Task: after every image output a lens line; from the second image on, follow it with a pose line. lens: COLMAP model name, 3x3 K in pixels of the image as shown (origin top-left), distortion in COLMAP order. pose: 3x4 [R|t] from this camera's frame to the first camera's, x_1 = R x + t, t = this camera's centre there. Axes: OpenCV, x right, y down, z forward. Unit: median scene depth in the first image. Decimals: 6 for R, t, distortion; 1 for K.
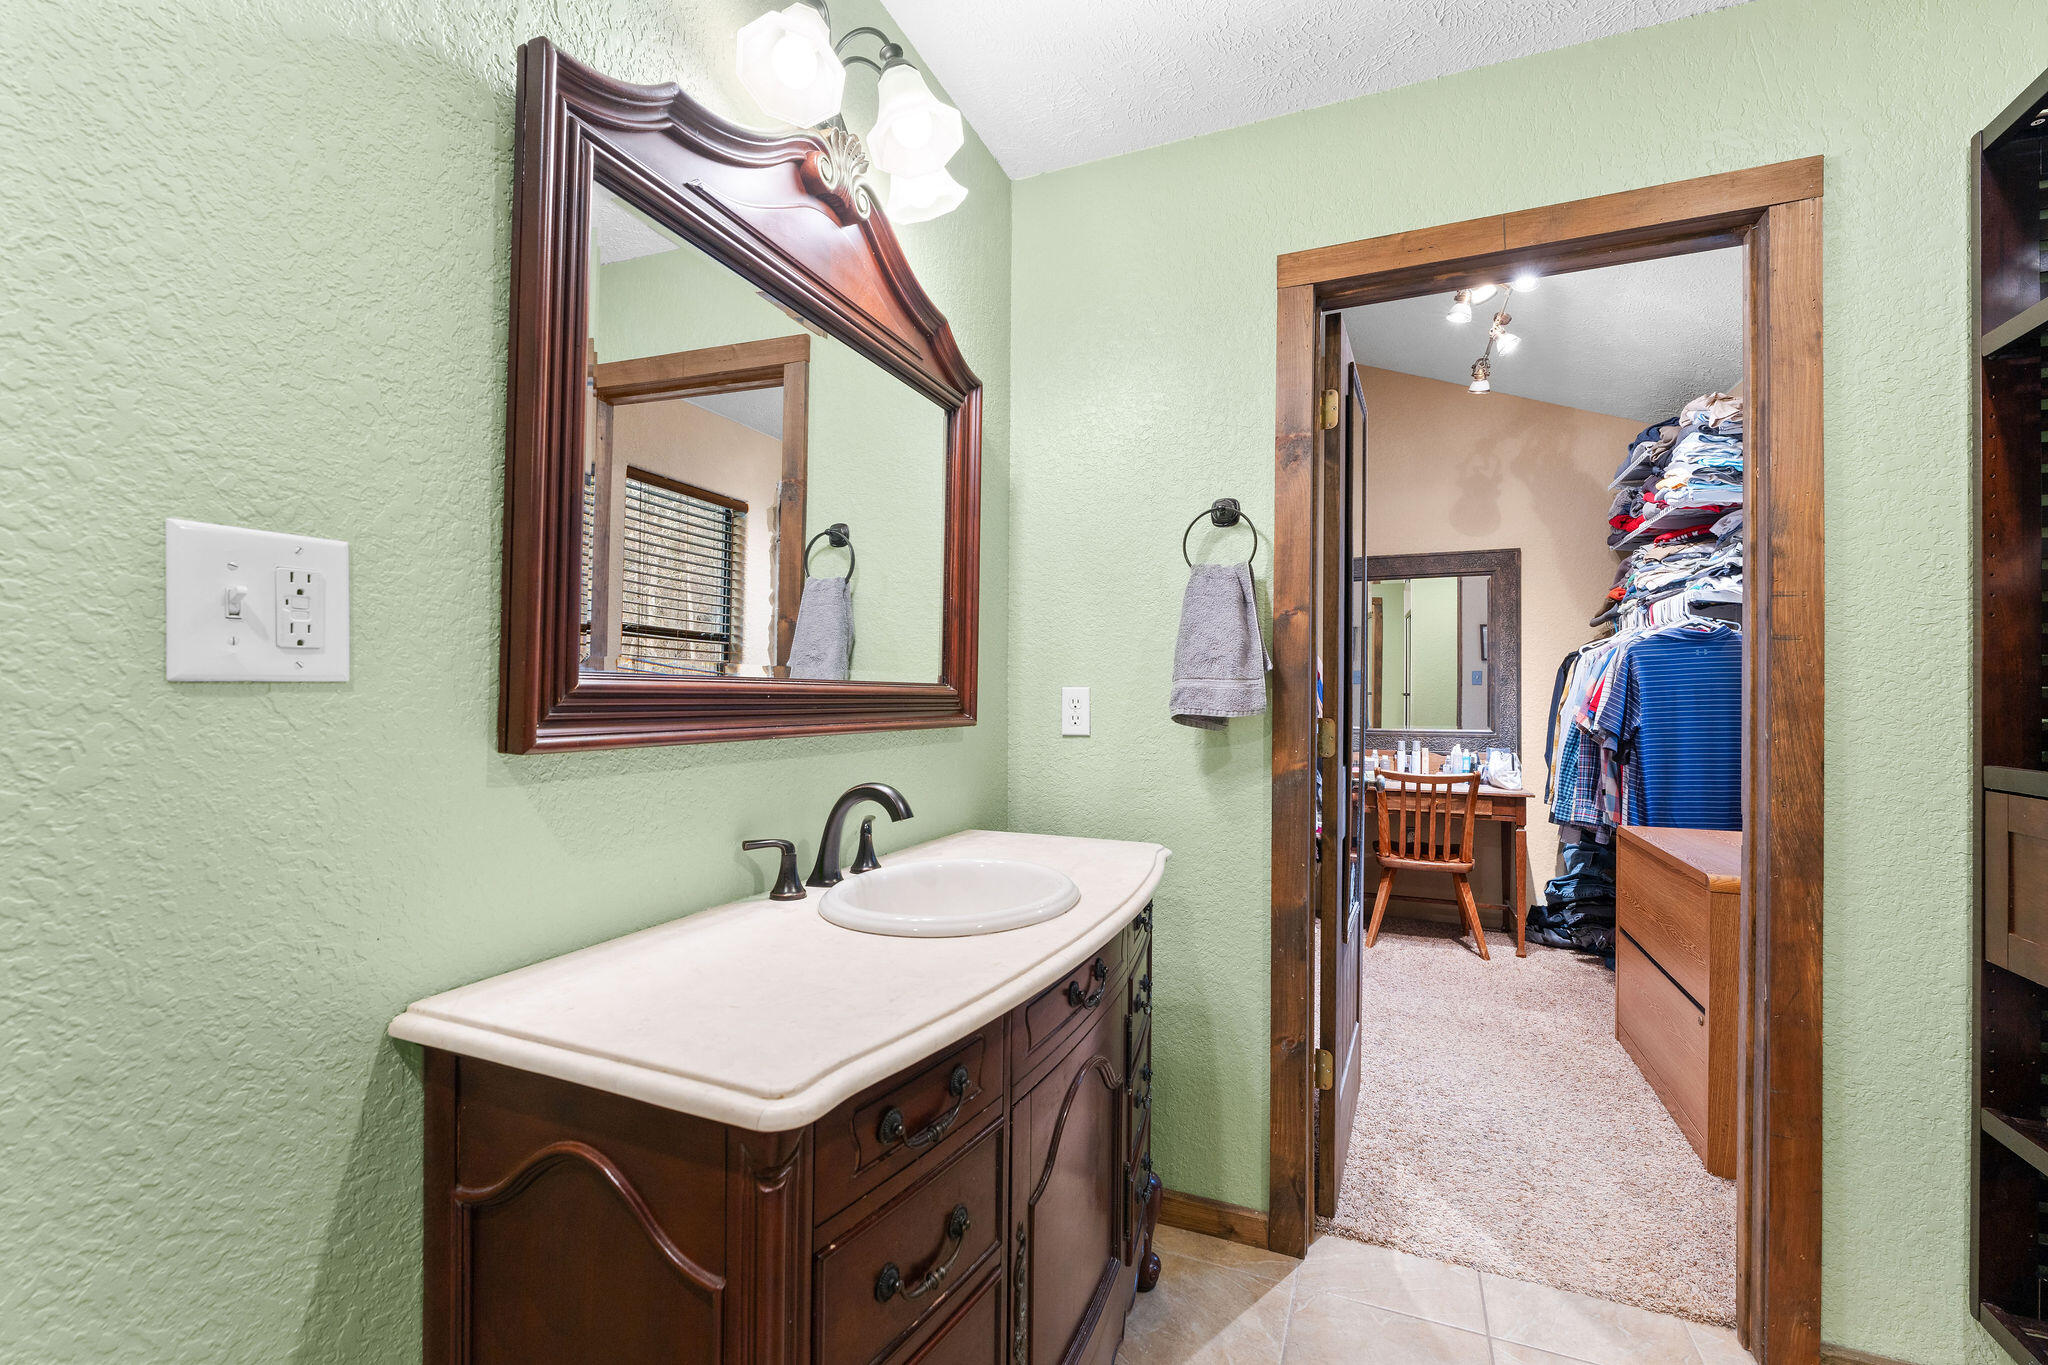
lens RADIAL K [[872.0, 0, 1022.9], [0, 872.0, 686.5], [0, 0, 1]] dist [-0.002218, 0.000042]
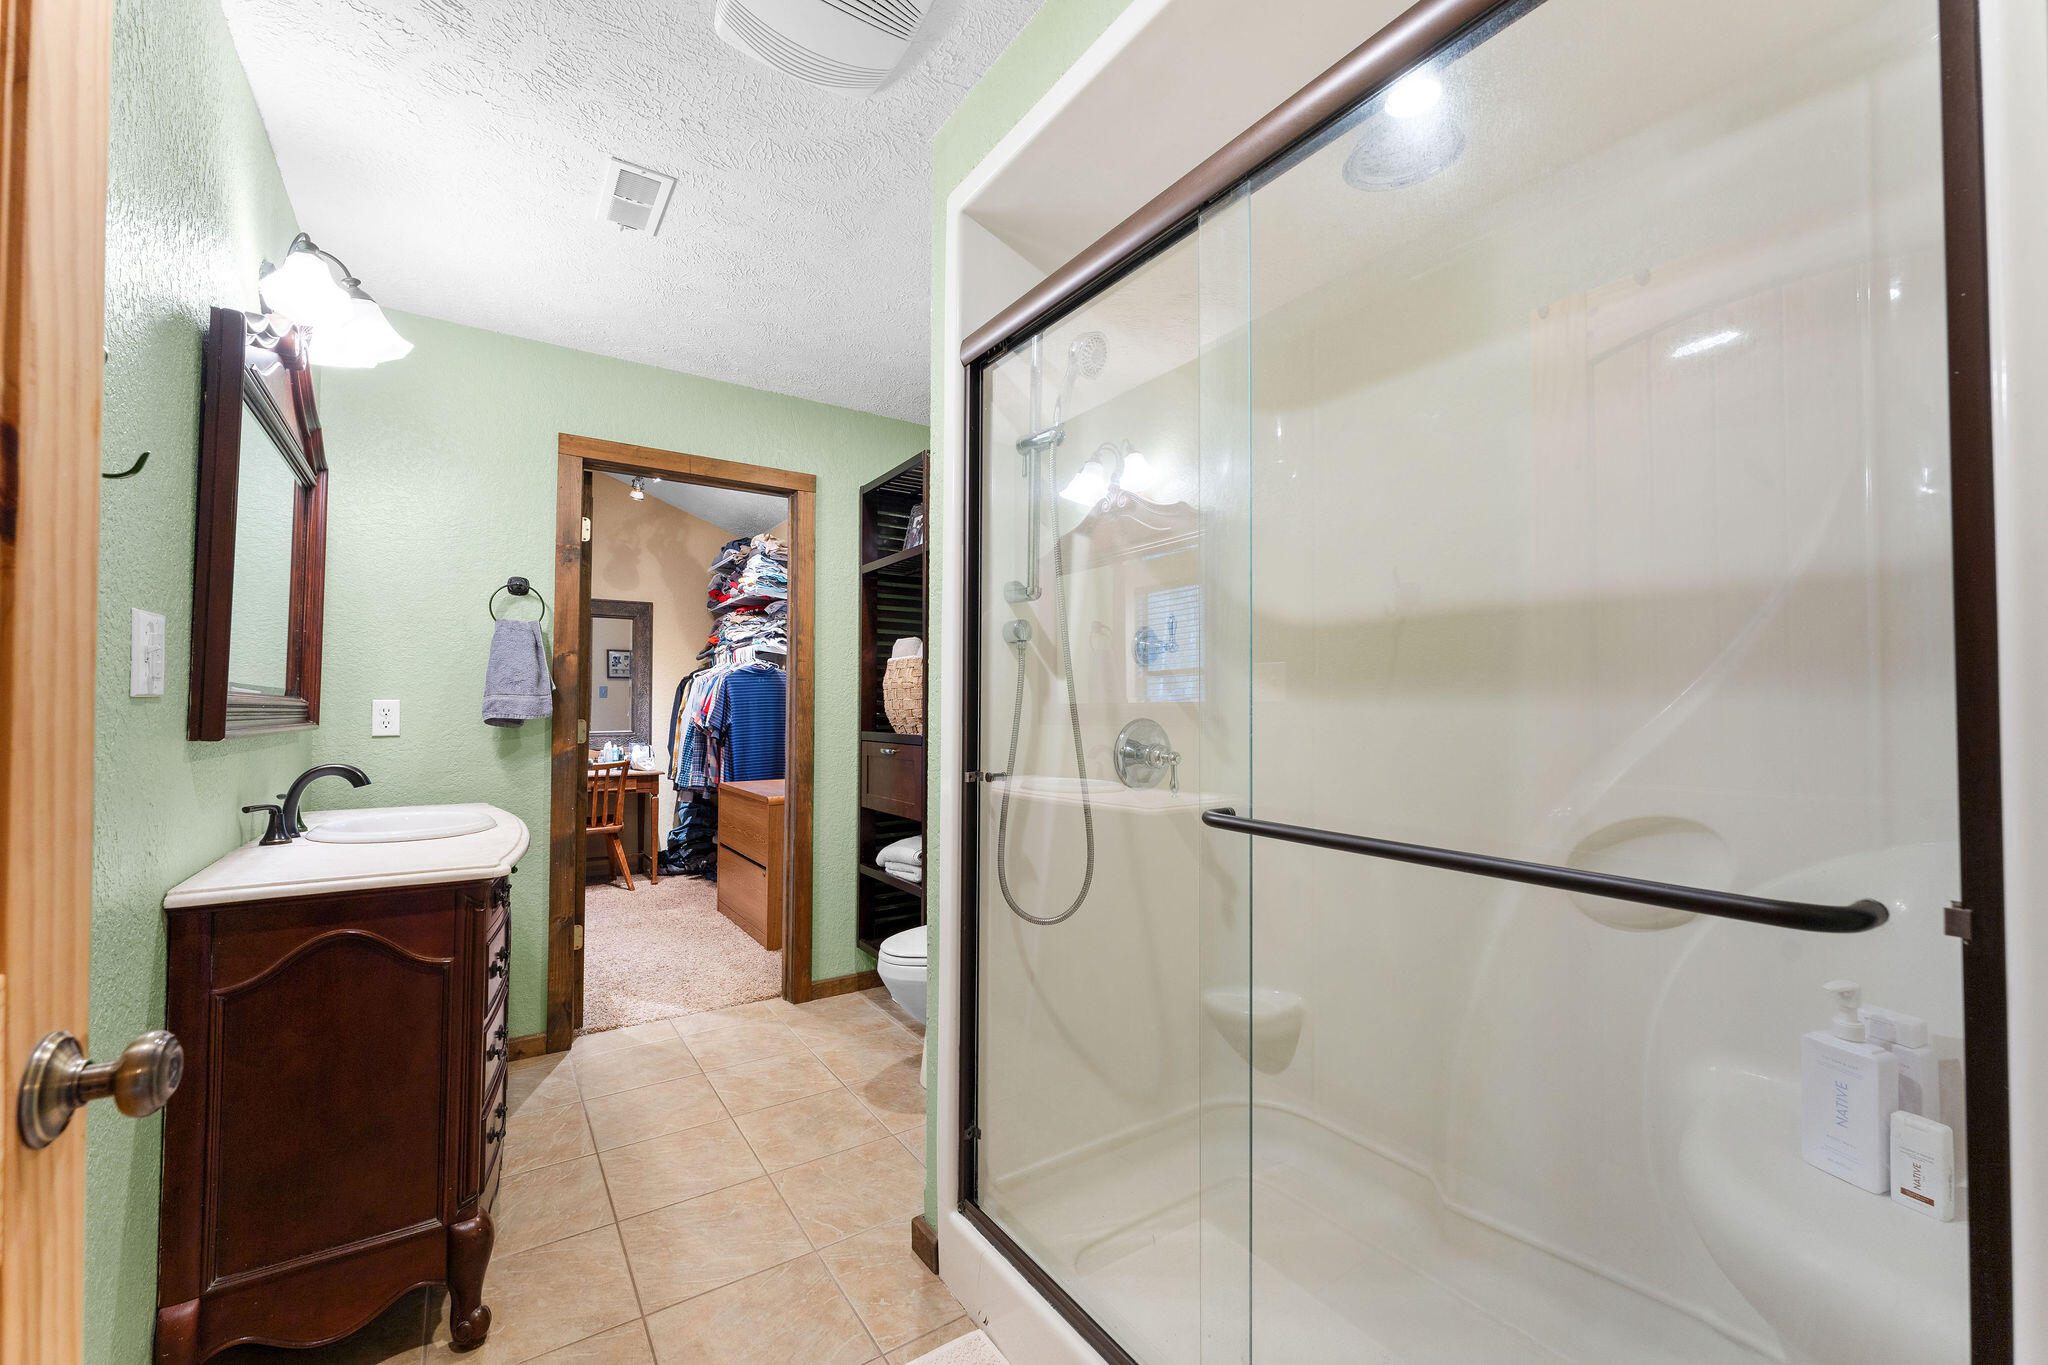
lens RADIAL K [[810.0, 0, 1024.8], [0, 810.0, 689.2], [0, 0, 1]] dist [-0.000492, -0.000046]
pose [[0.540388, 0.013424, 0.841309, -0.296071], [-0.004303, 0.999904, -0.013191, -0.002137], [-0.841405, 0.003508, 0.540394, -0.318460]]
